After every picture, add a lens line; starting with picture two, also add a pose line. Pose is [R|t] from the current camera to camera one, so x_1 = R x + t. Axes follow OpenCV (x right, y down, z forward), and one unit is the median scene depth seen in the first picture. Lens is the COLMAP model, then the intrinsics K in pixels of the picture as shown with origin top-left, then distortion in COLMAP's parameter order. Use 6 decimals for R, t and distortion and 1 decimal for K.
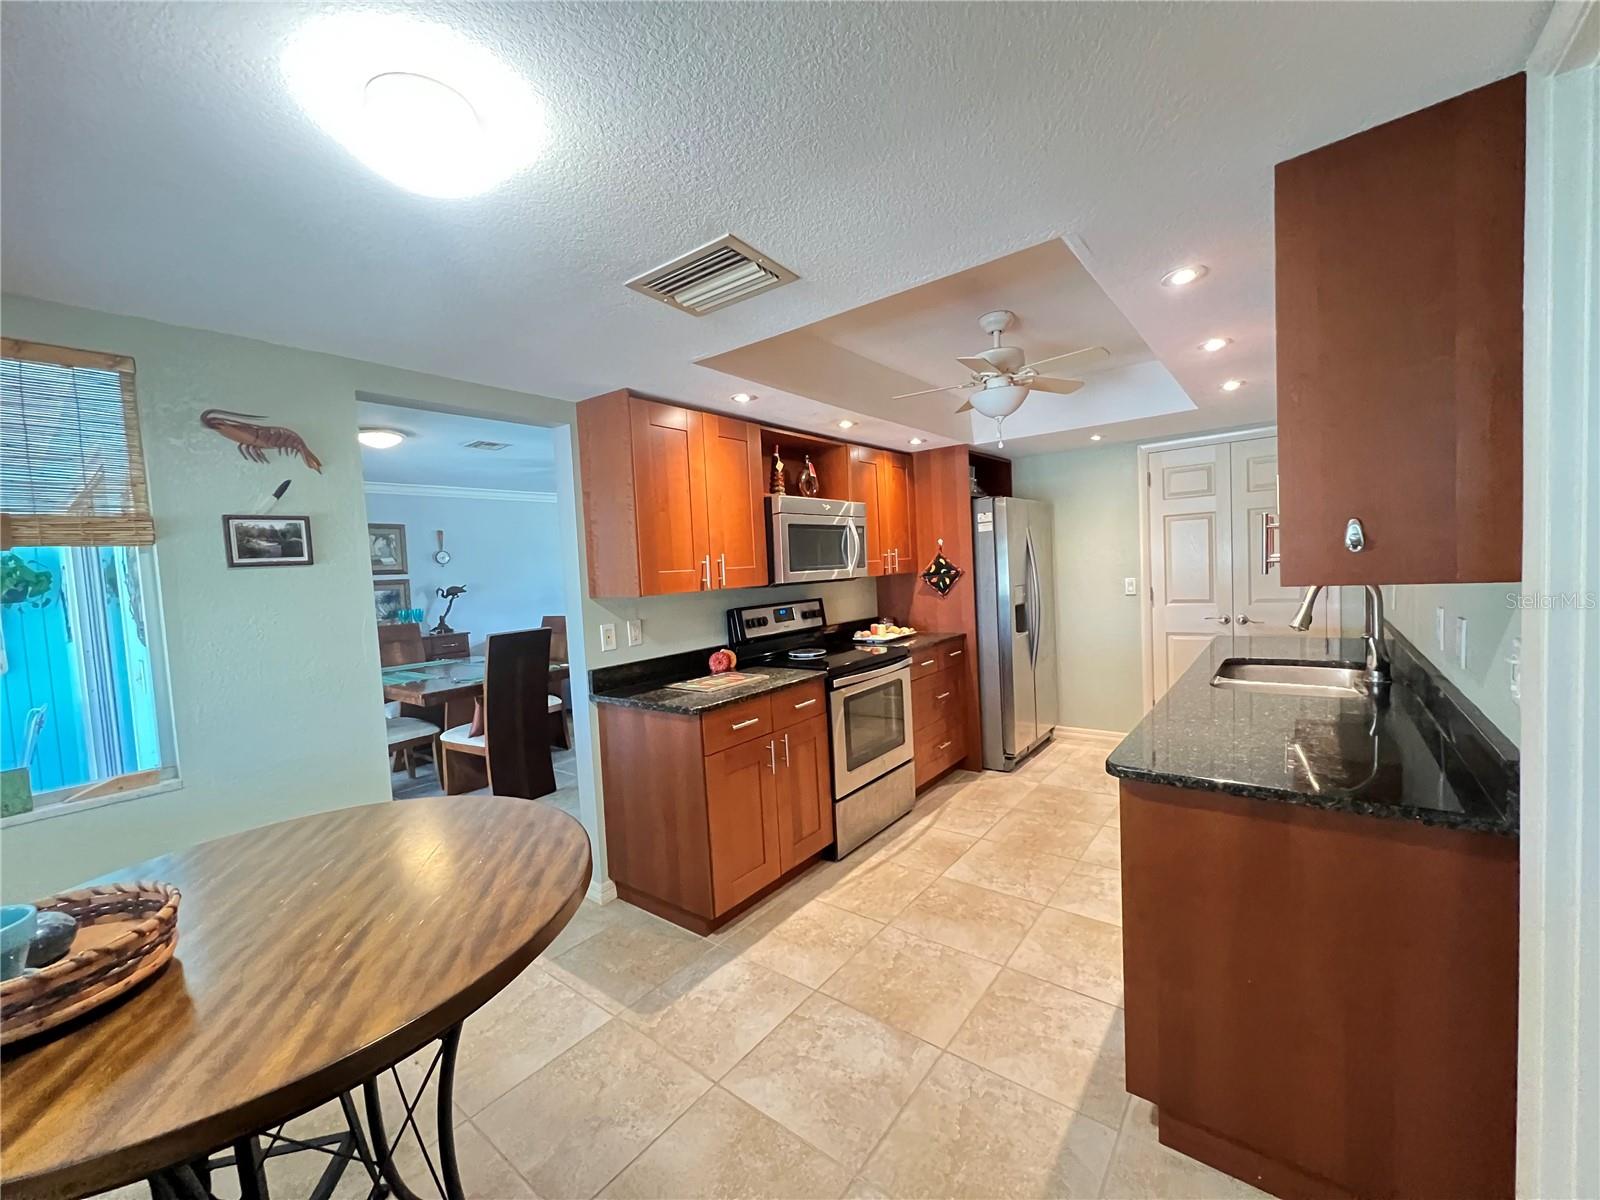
lens RADIAL K [[642.2, 0, 800.0], [0, 642.2, 600.0], [0, 0, 1]] dist [-0.000399, 0.000110]
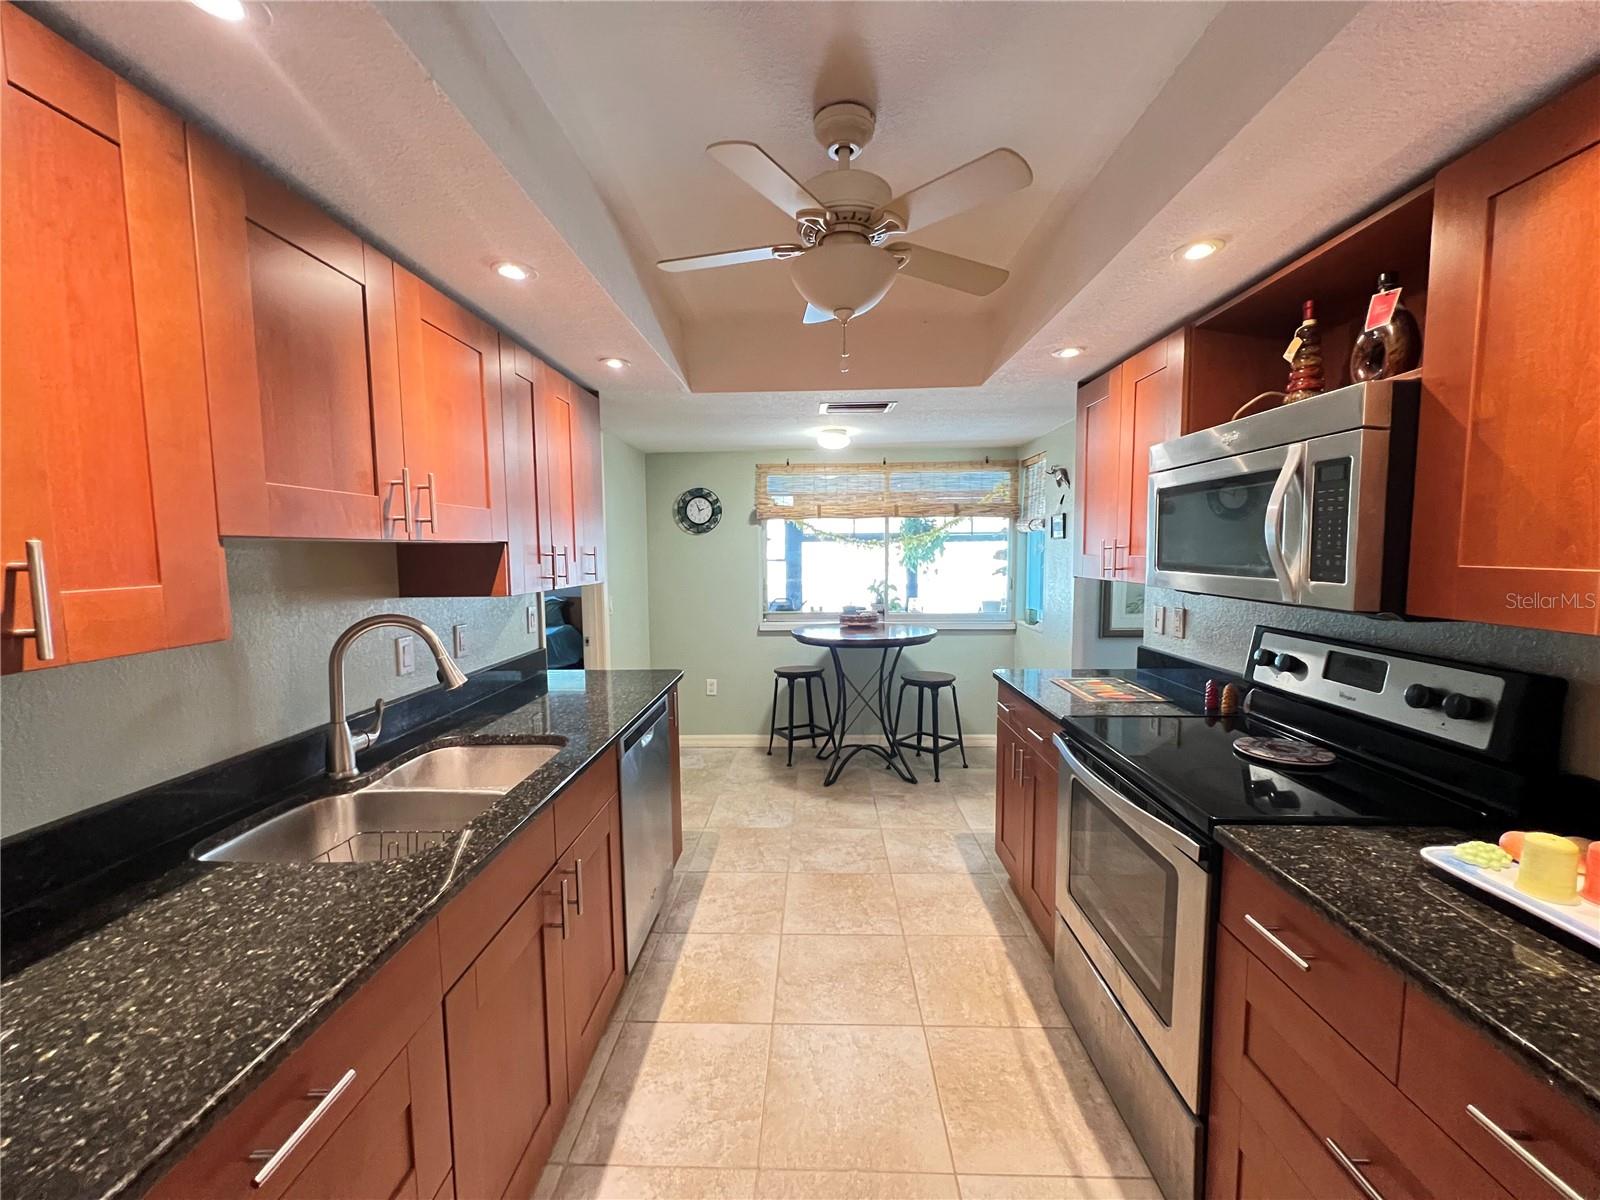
lens RADIAL K [[642.2, 0, 800.0], [0, 642.2, 600.0], [0, 0, 1]] dist [-0.000399, 0.000110]
pose [[-0.804581, 0.105074, -0.584473, 0.856791], [0.018576, 0.988193, 0.152081, -0.160098], [0.593552, 0.111505, -0.797034, 1.794748]]
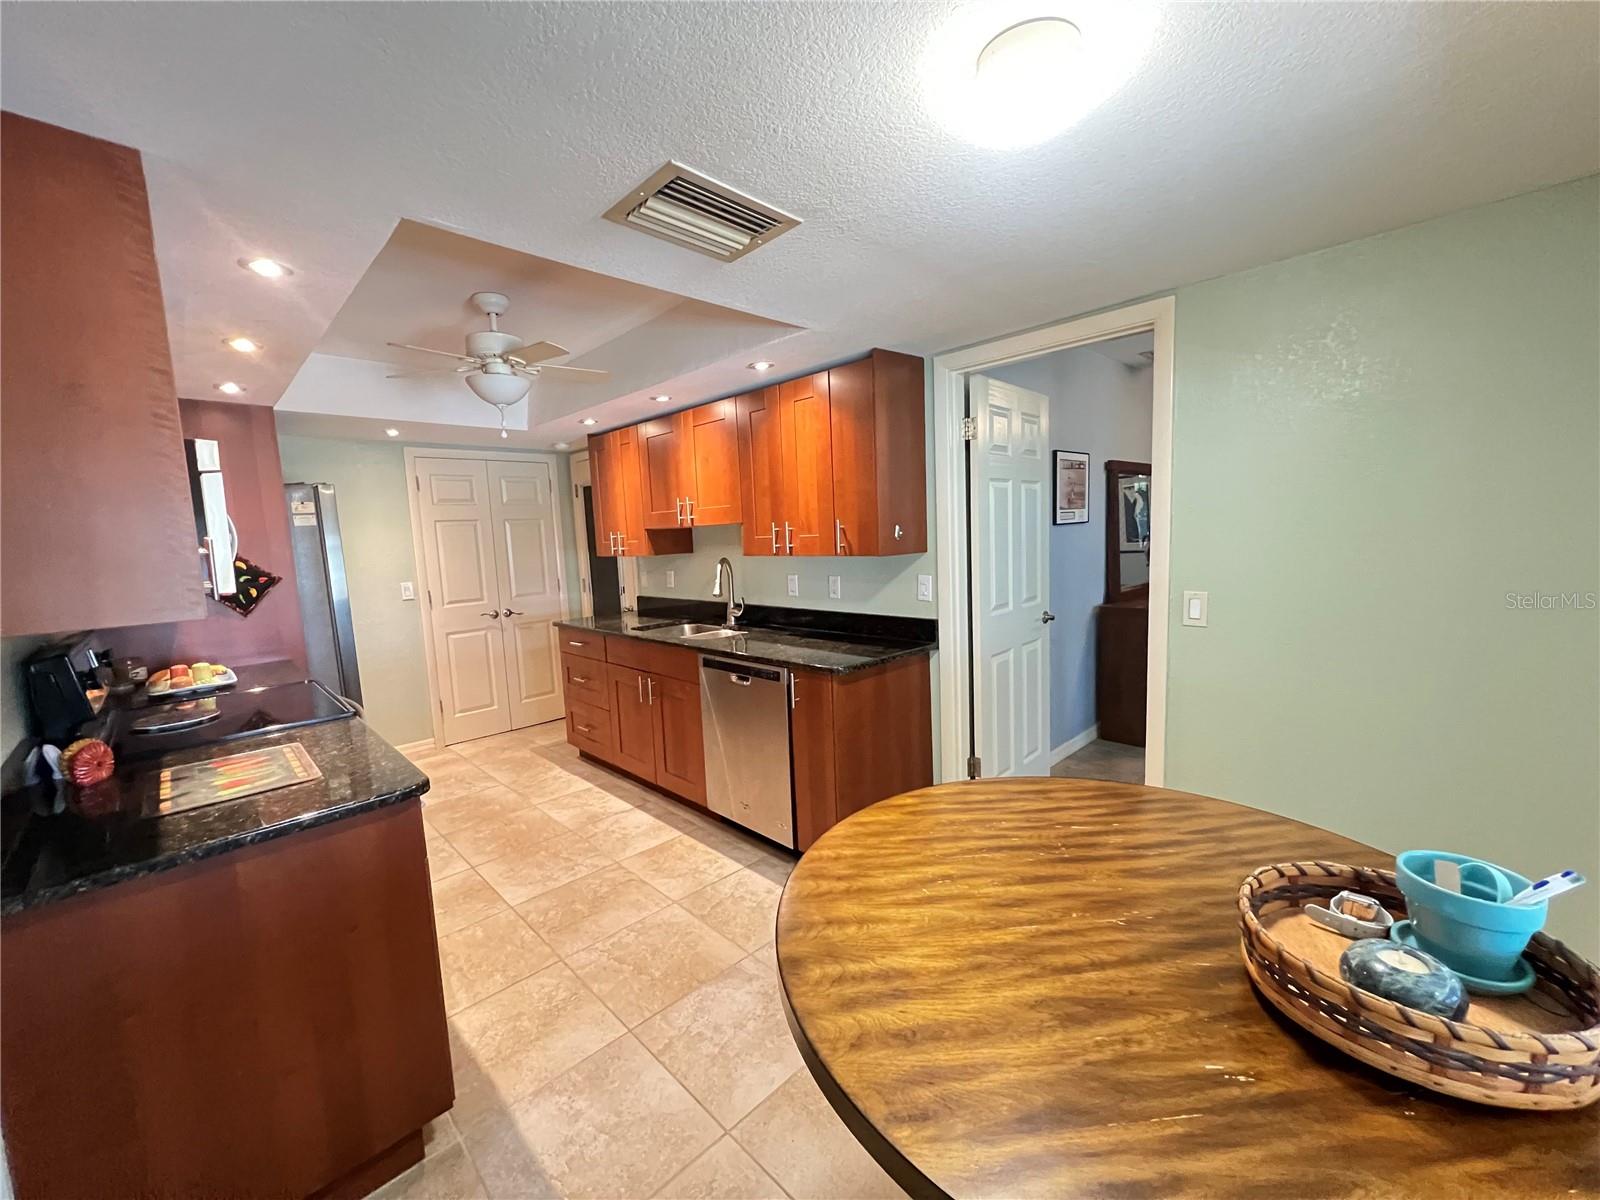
lens RADIAL K [[642.2, 0, 800.0], [0, 642.2, 600.0], [0, 0, 1]] dist [-0.000399, 0.000110]
pose [[0.129931, -0.062341, 0.989561, -0.741506], [0.088632, 0.994756, 0.051031, -0.006977], [-0.987554, 0.081077, 0.134776, 0.568293]]
